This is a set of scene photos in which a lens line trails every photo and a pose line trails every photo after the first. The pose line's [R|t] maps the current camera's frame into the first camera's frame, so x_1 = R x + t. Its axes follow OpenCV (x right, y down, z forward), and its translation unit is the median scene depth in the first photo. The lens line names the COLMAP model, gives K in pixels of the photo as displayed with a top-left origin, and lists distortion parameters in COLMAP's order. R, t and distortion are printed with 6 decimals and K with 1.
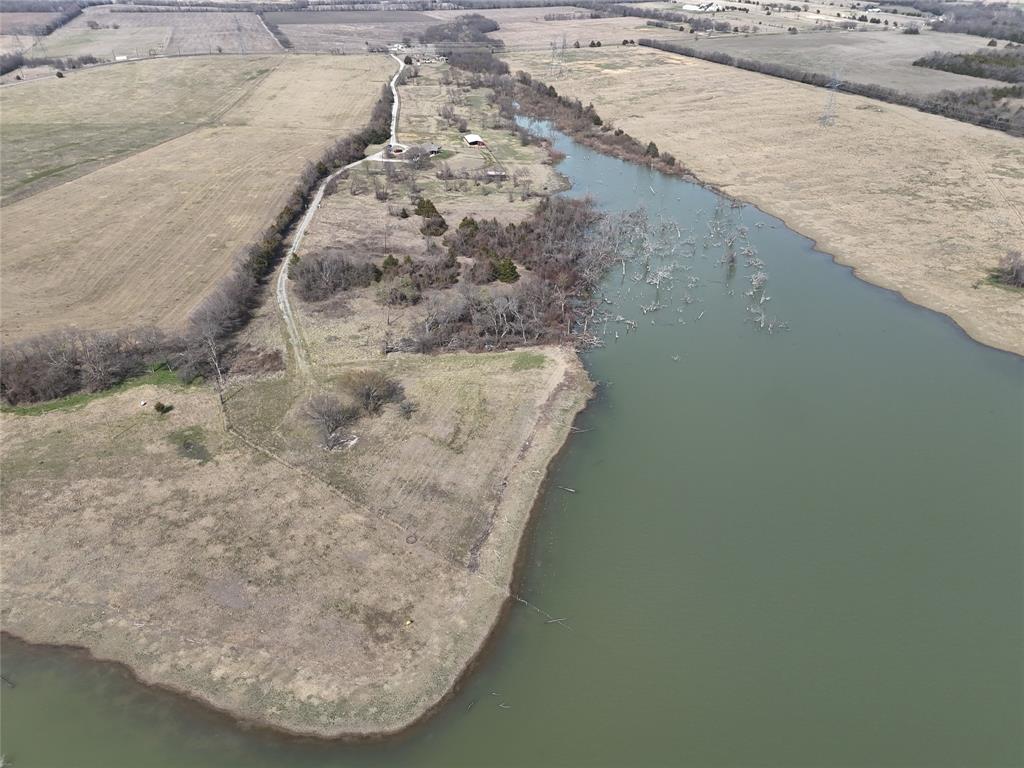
lens RADIAL K [[751.0, 0, 516.4], [0, 751.0, 385.0], [0, 0, 1]] dist [0.073216, -0.065929]
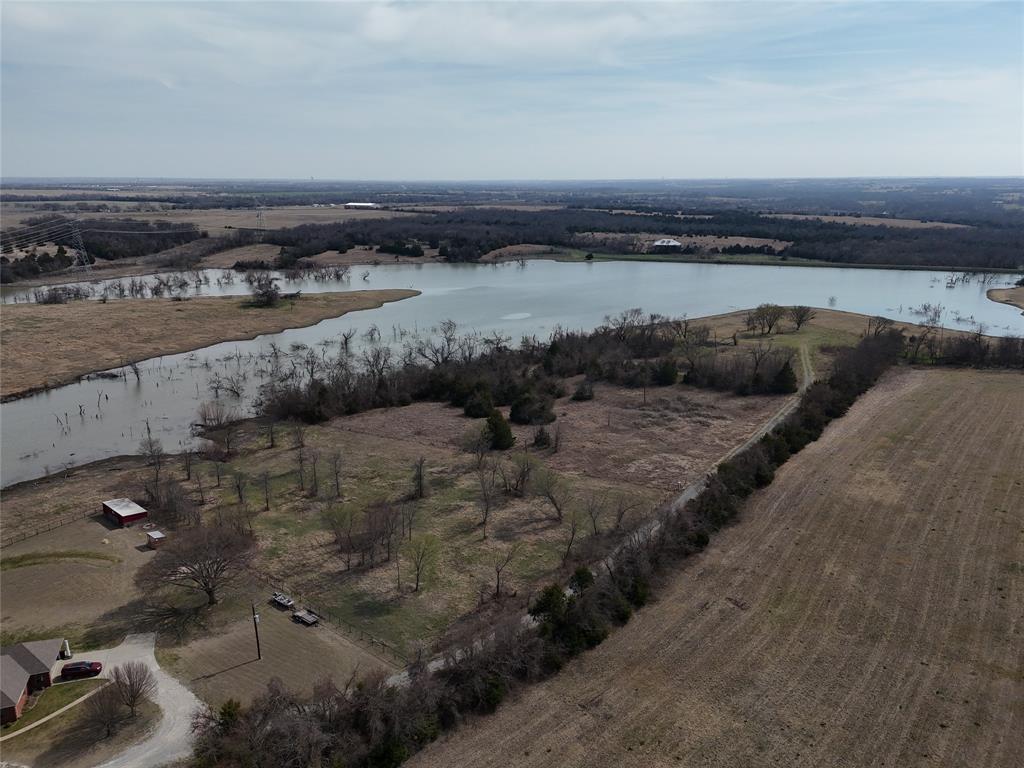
lens RADIAL K [[751.0, 0, 516.6], [0, 751.0, 385.9], [0, 0, 1]] dist [0.073216, -0.065929]
pose [[-0.769150, -0.174932, 0.614660, -0.673855], [0.315843, 0.732078, 0.603577, -0.858702], [-0.555564, 0.658377, -0.507827, 1.871742]]
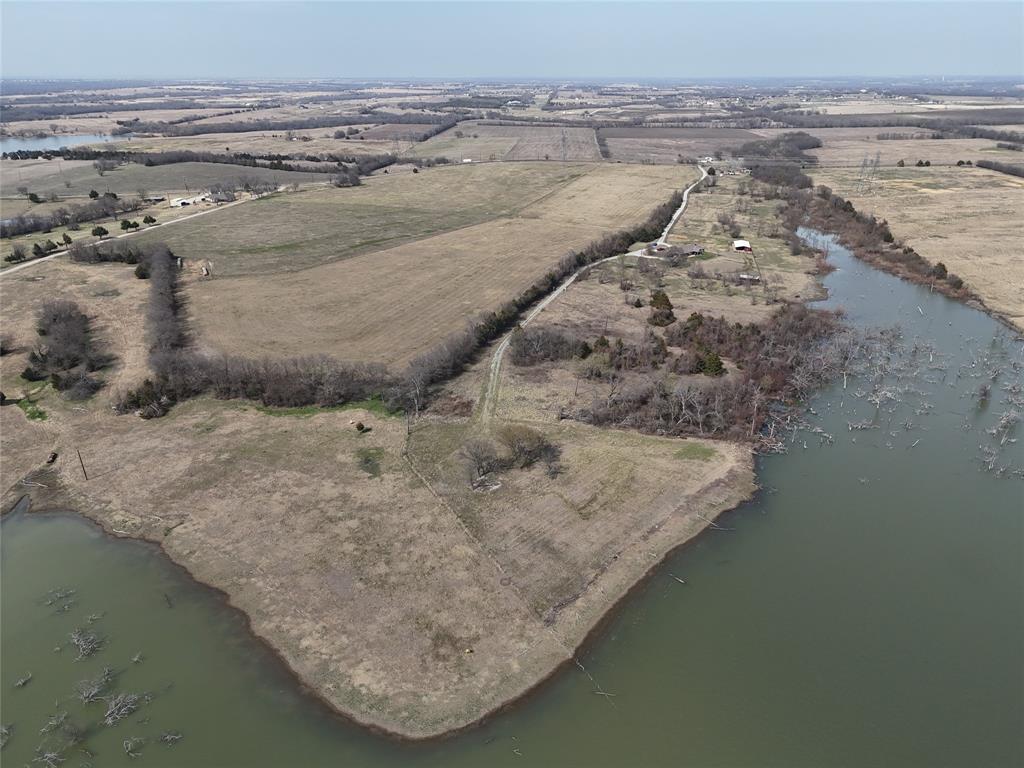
lens RADIAL K [[751.0, 0, 516.1], [0, 751.0, 384.2], [0, 0, 1]] dist [0.073216, -0.065929]
pose [[0.914050, 0.152776, -0.375728, 0.158693], [-0.201044, 0.975200, -0.092560, 0.020402], [0.352269, 0.160142, 0.922096, -0.009937]]
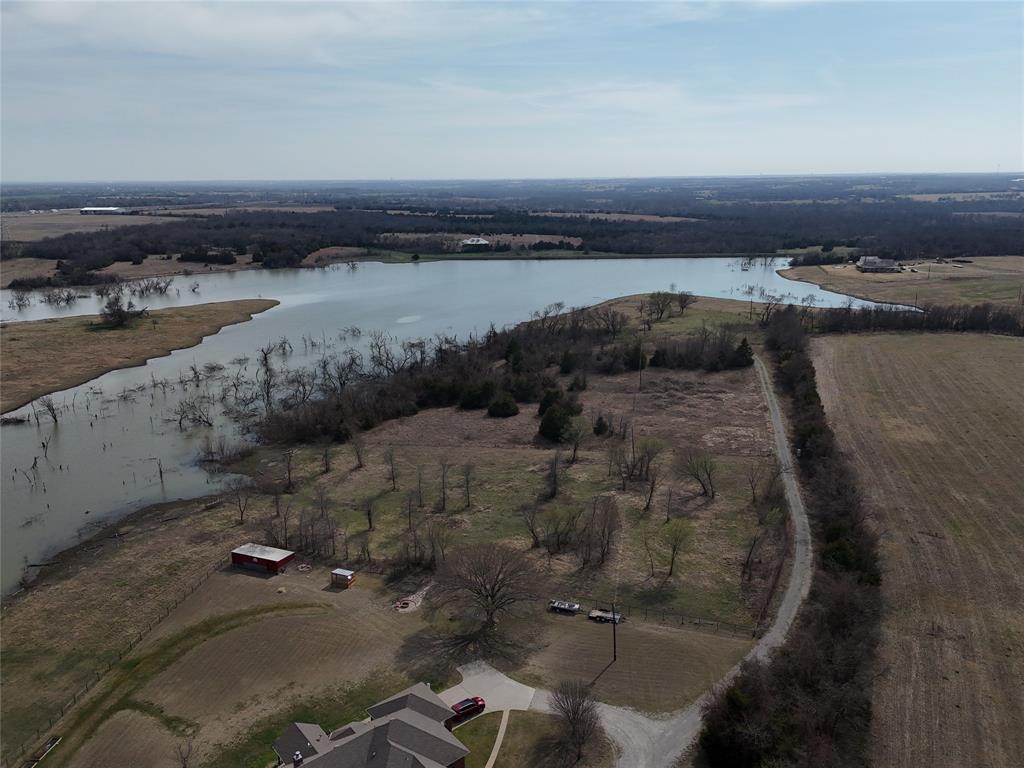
lens RADIAL K [[751.0, 0, 516.5], [0, 751.0, 386.1], [0, 0, 1]] dist [0.073216, -0.065929]
pose [[-0.941727, -0.087614, 0.324768, -0.397181], [0.170577, 0.707755, 0.685555, -0.943778], [-0.289920, 0.701004, -0.651567, 2.021979]]
